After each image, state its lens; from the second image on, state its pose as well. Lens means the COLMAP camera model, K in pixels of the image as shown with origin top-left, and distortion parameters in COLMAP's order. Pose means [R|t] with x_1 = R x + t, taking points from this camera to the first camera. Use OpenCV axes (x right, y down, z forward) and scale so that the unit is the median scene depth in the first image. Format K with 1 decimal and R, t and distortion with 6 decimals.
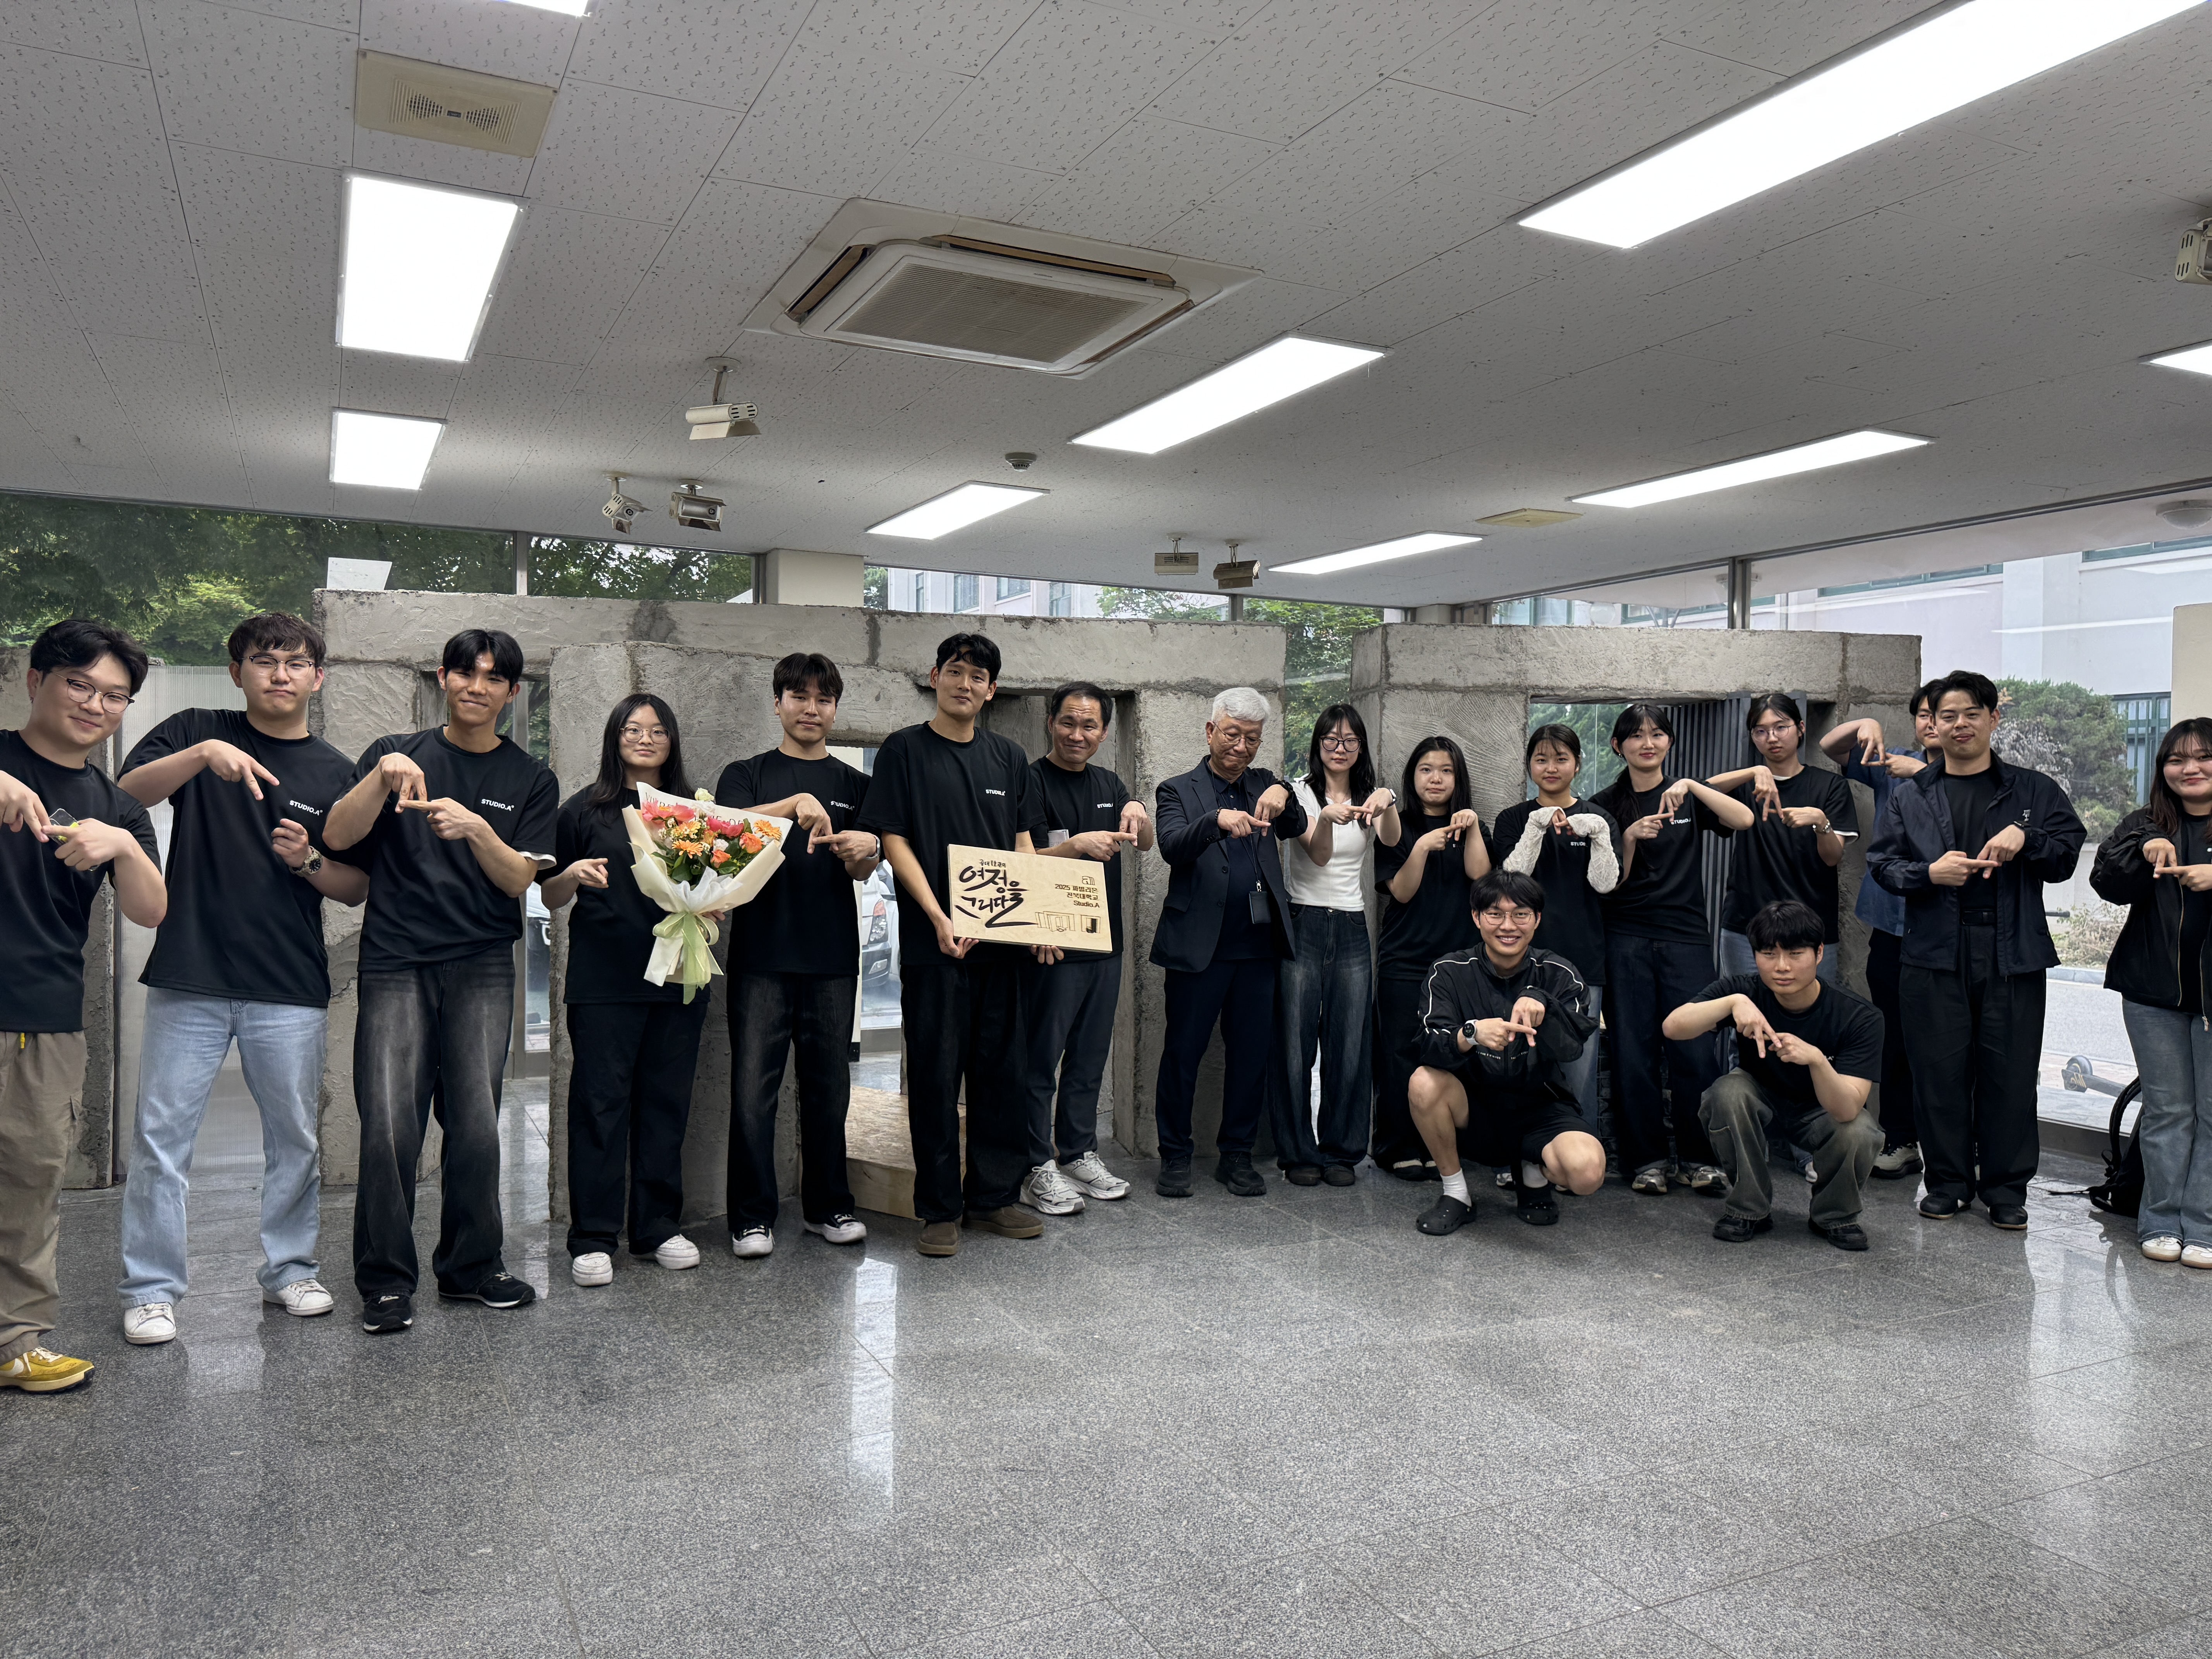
lens RADIAL K [[1612.8, 0, 1099.6], [0, 1612.8, 833.1], [0, 0, 1]] dist [0.176480, -0.284044]
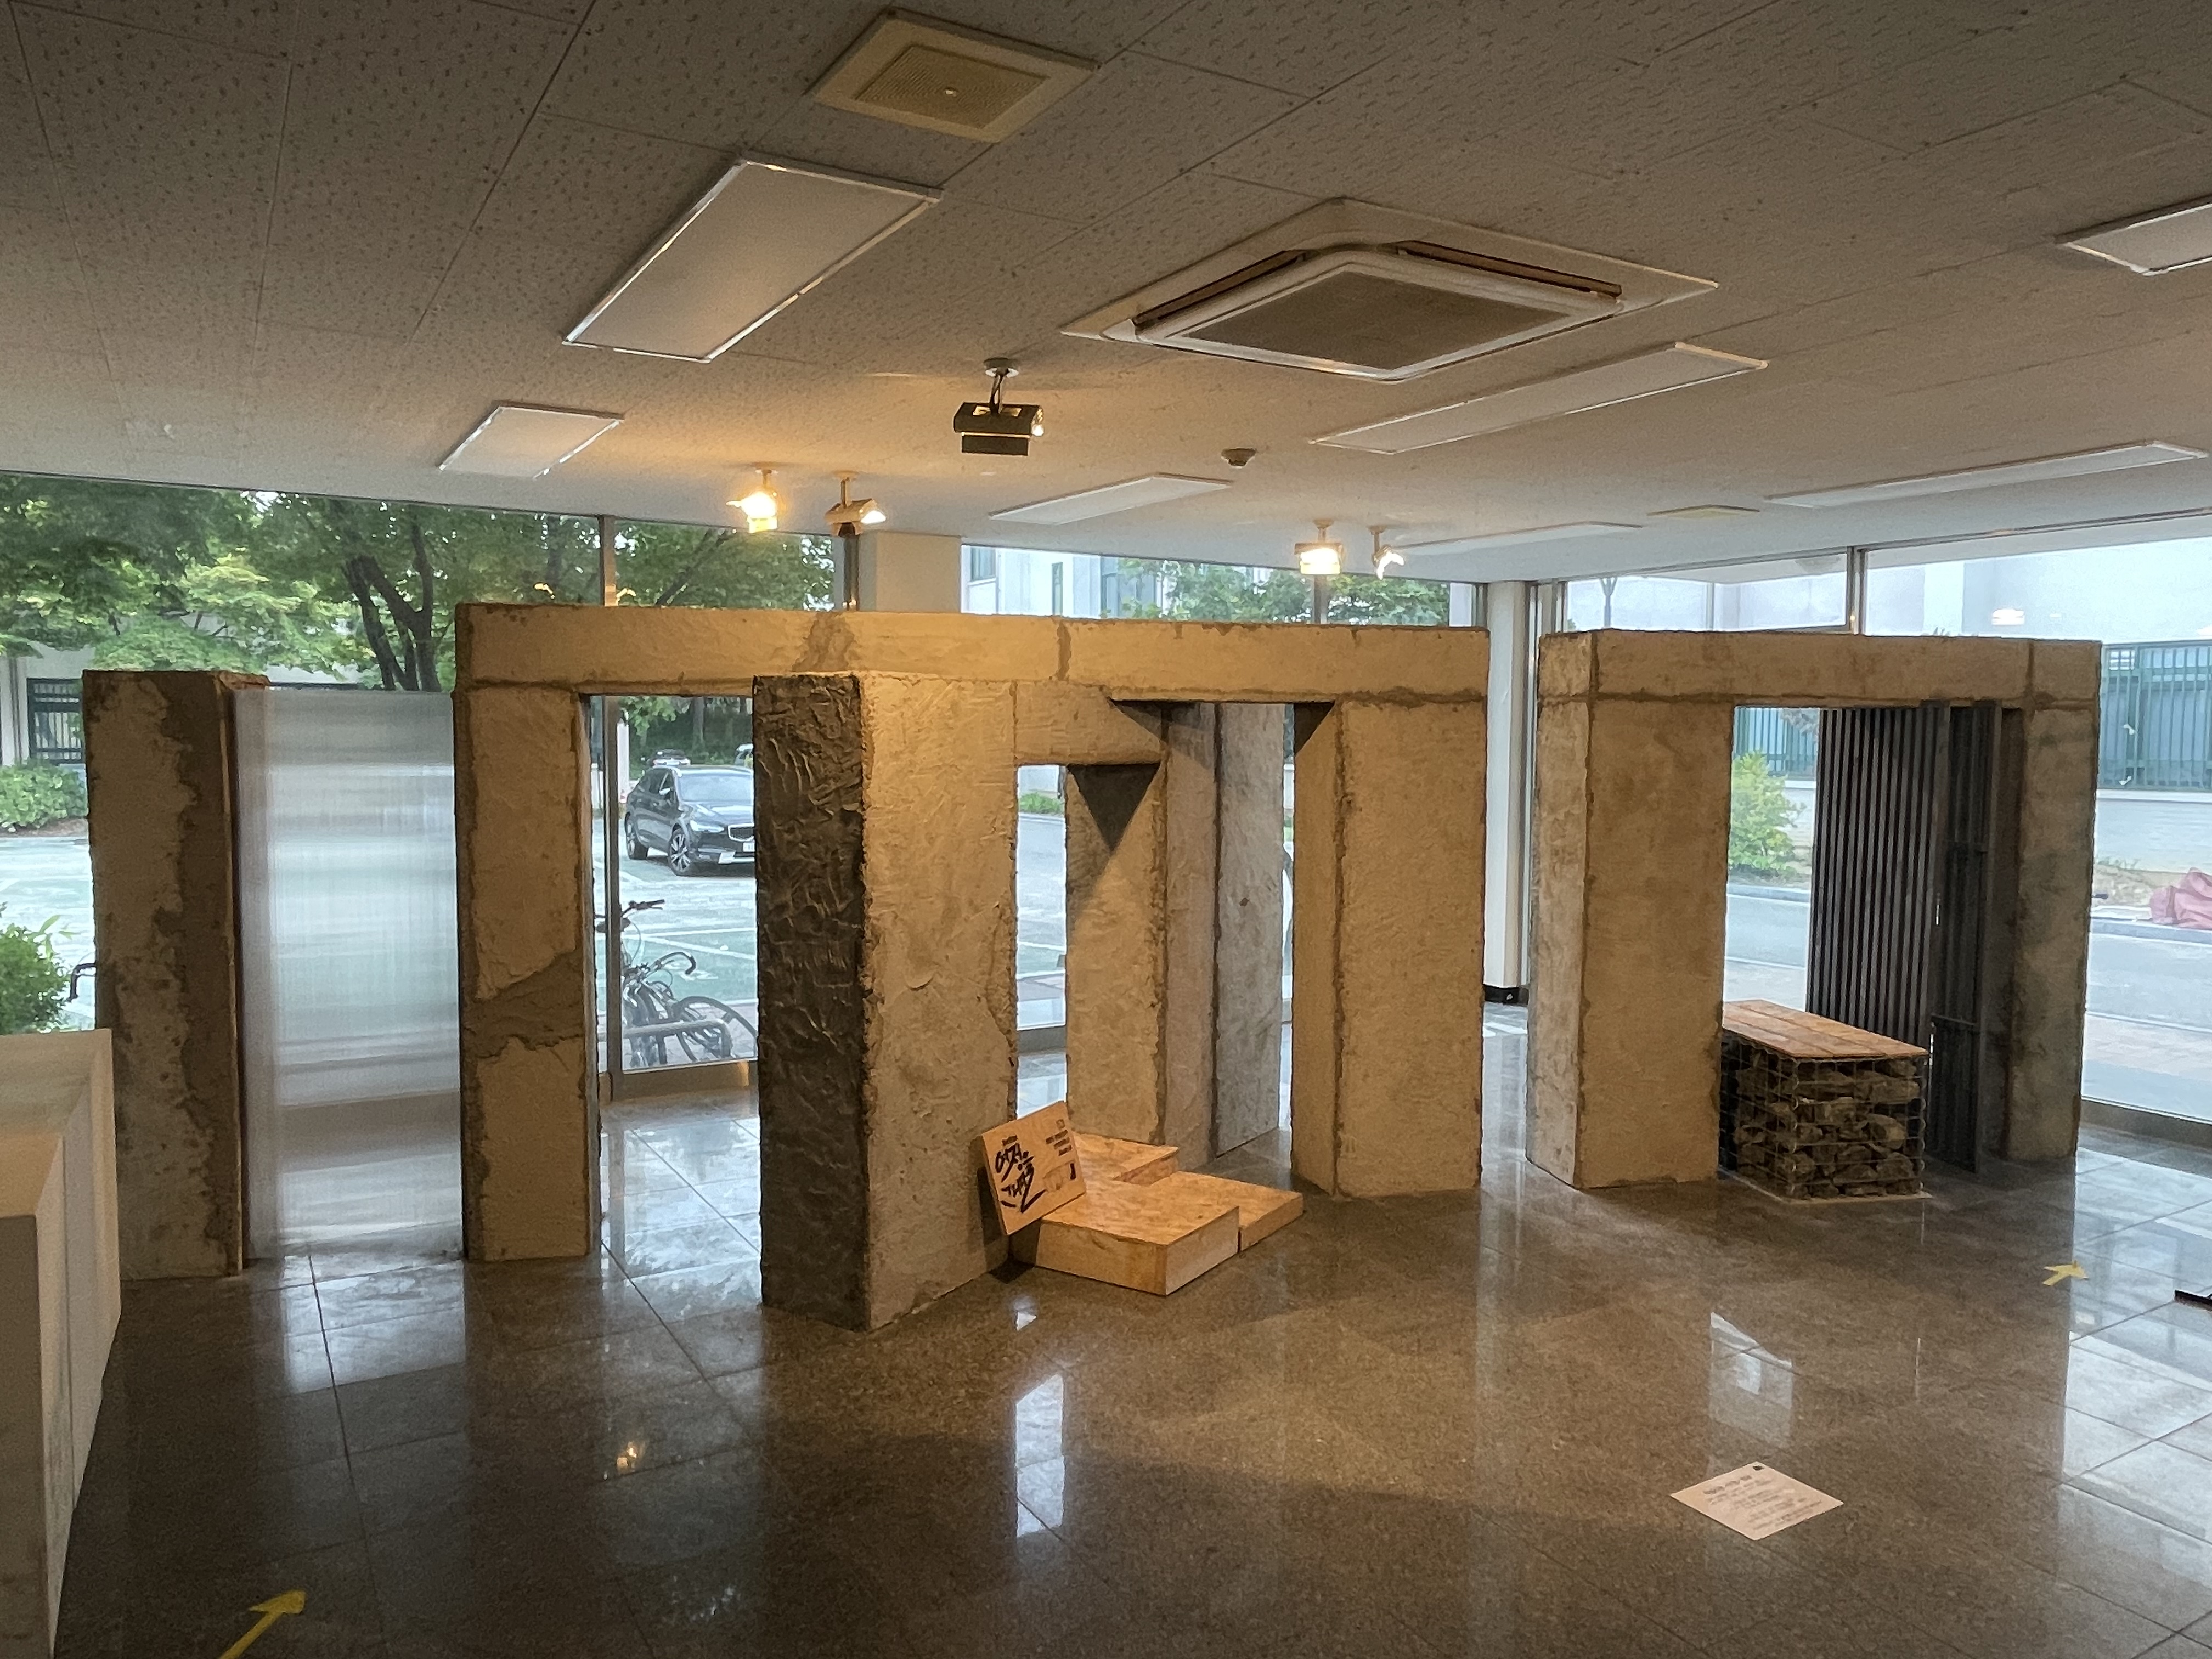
lens RADIAL K [[1563.7, 0, 1120.2], [0, 1563.7, 840.1], [0, 0, 1]] dist [0.008870, 0.001505]
pose [[0.996445, -0.010891, 0.083544, -0.178021], [0.006375, 0.998514, 0.054127, -0.058565], [-0.084010, -0.053402, 0.995033, 0.115716]]
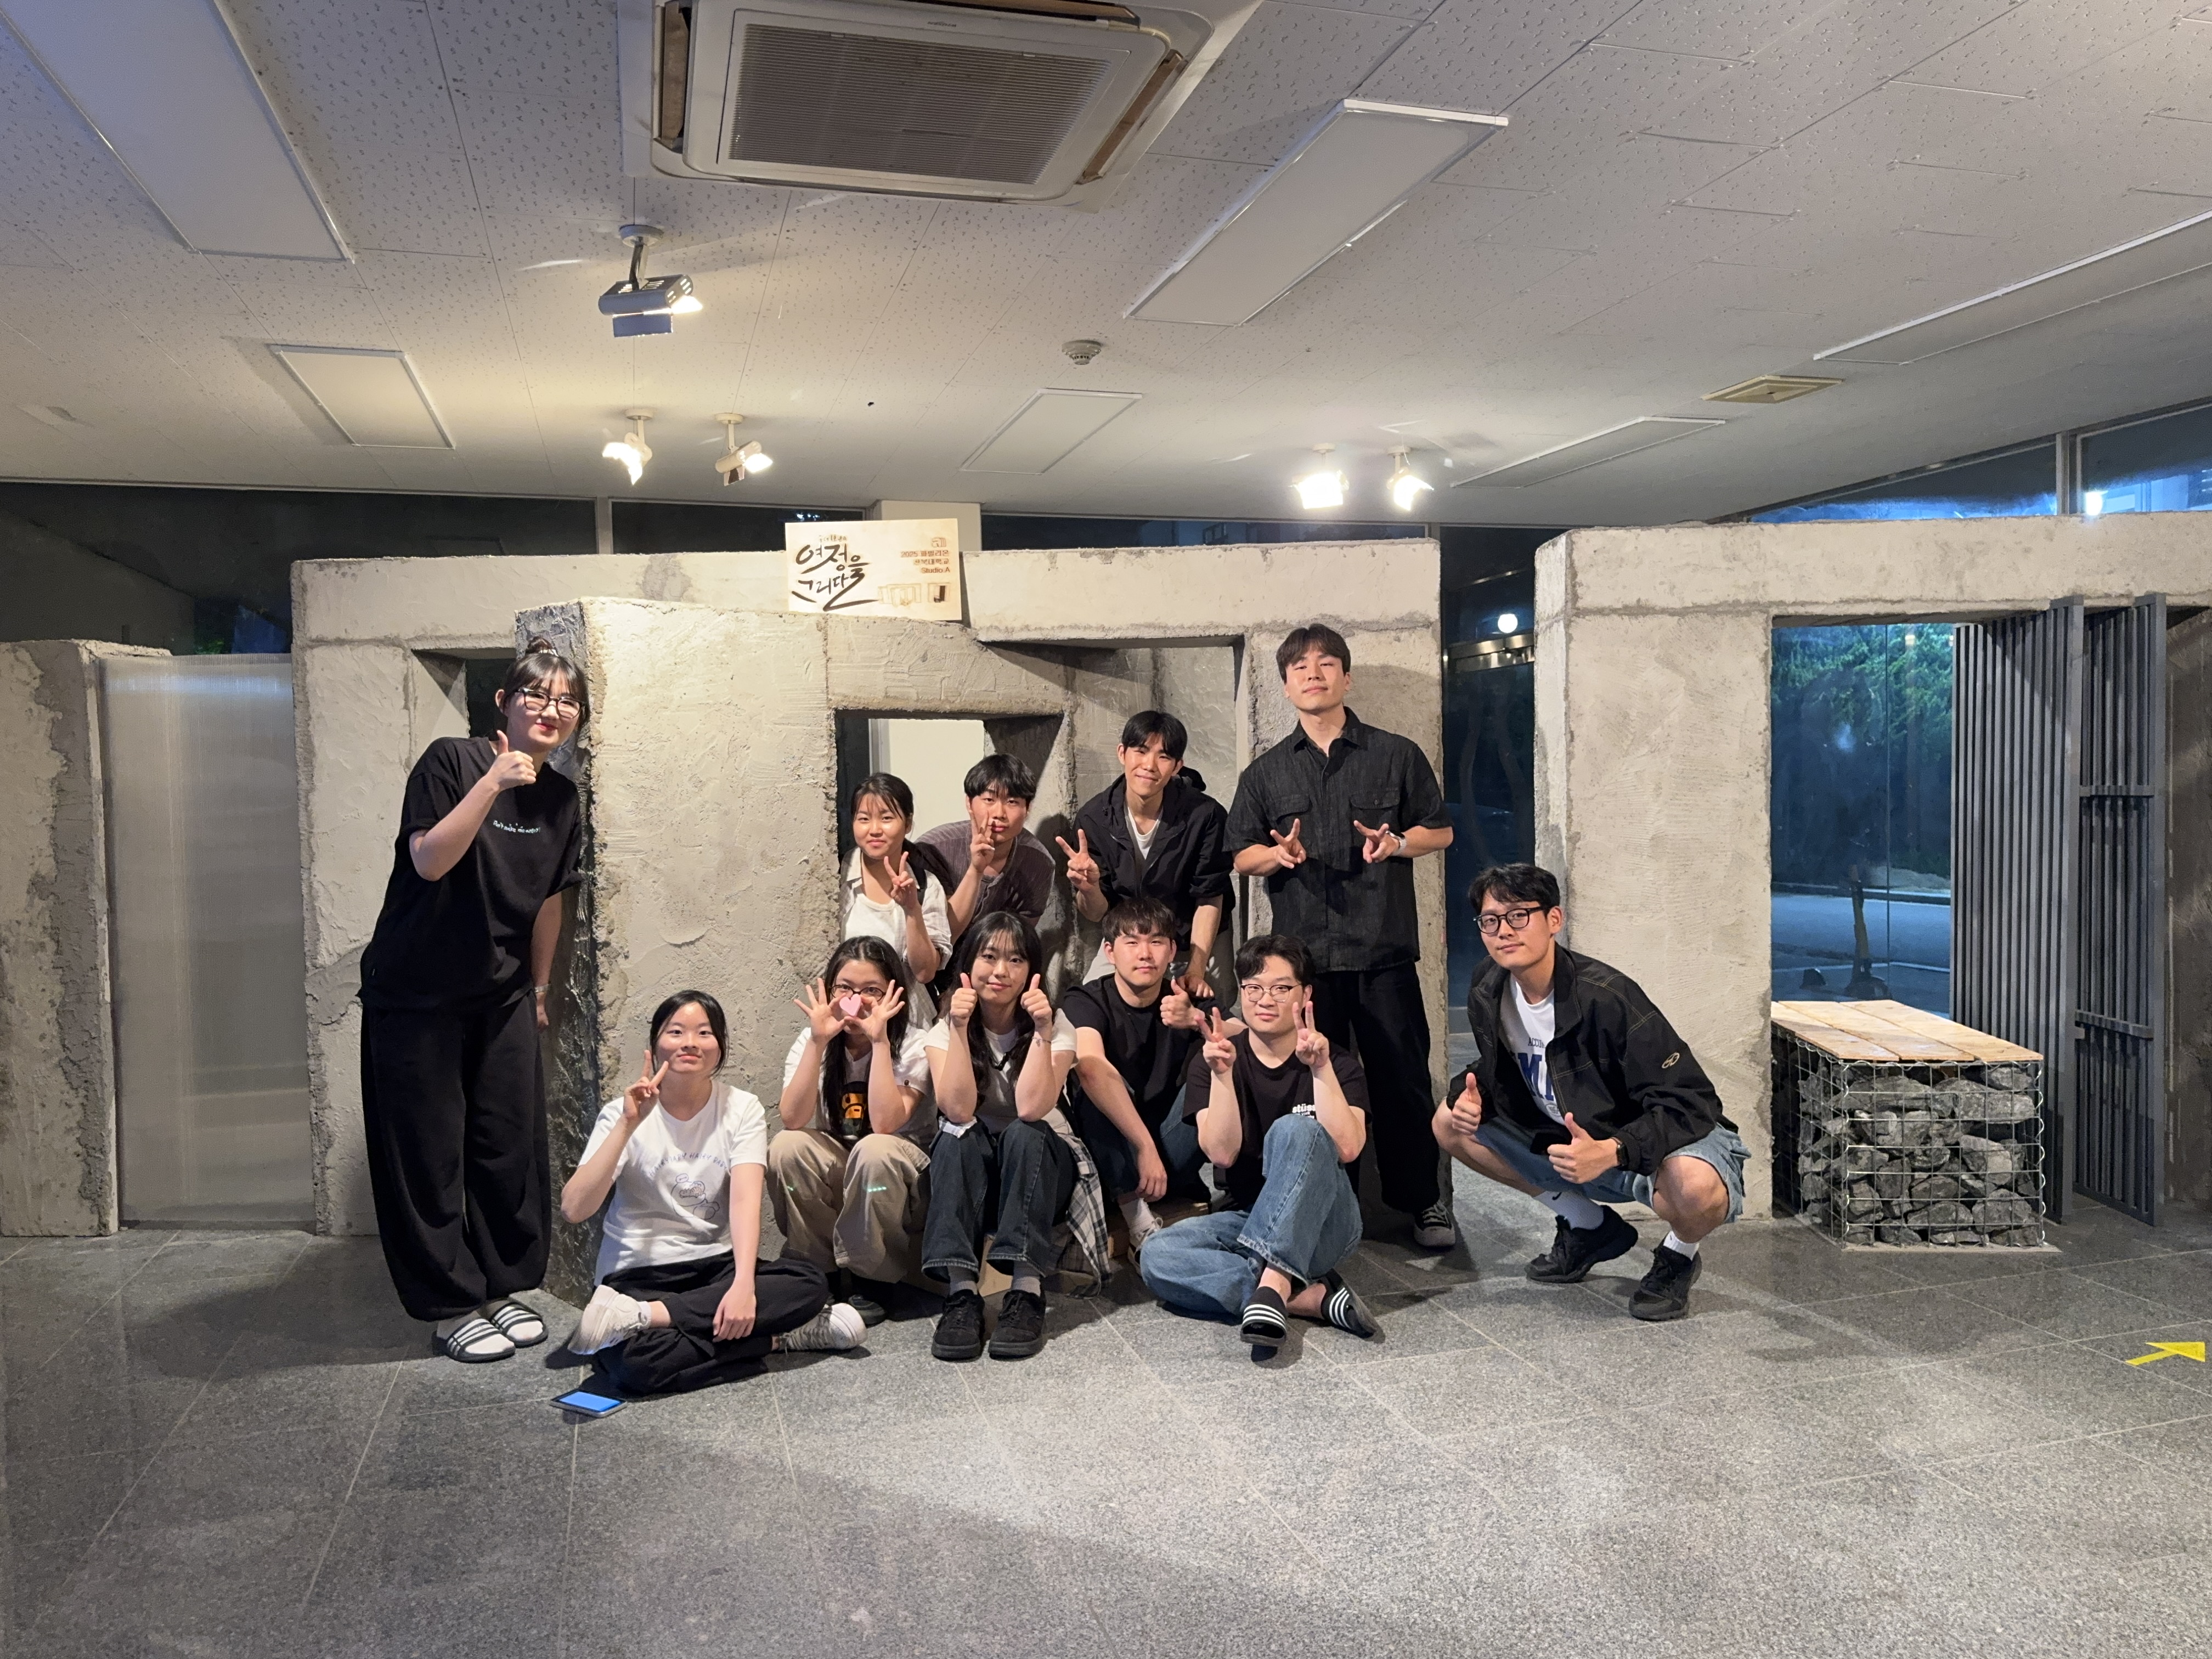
lens RADIAL K [[1612.8, 0, 1099.6], [0, 1612.8, 833.1], [0, 0, 1]] dist [0.176480, -0.284044]
pose [[0.984248, -0.026218, -0.174841, 0.089269], [0.029136, 0.999475, 0.014142, -0.002736], [0.174378, -0.019014, 0.984495, 0.191785]]
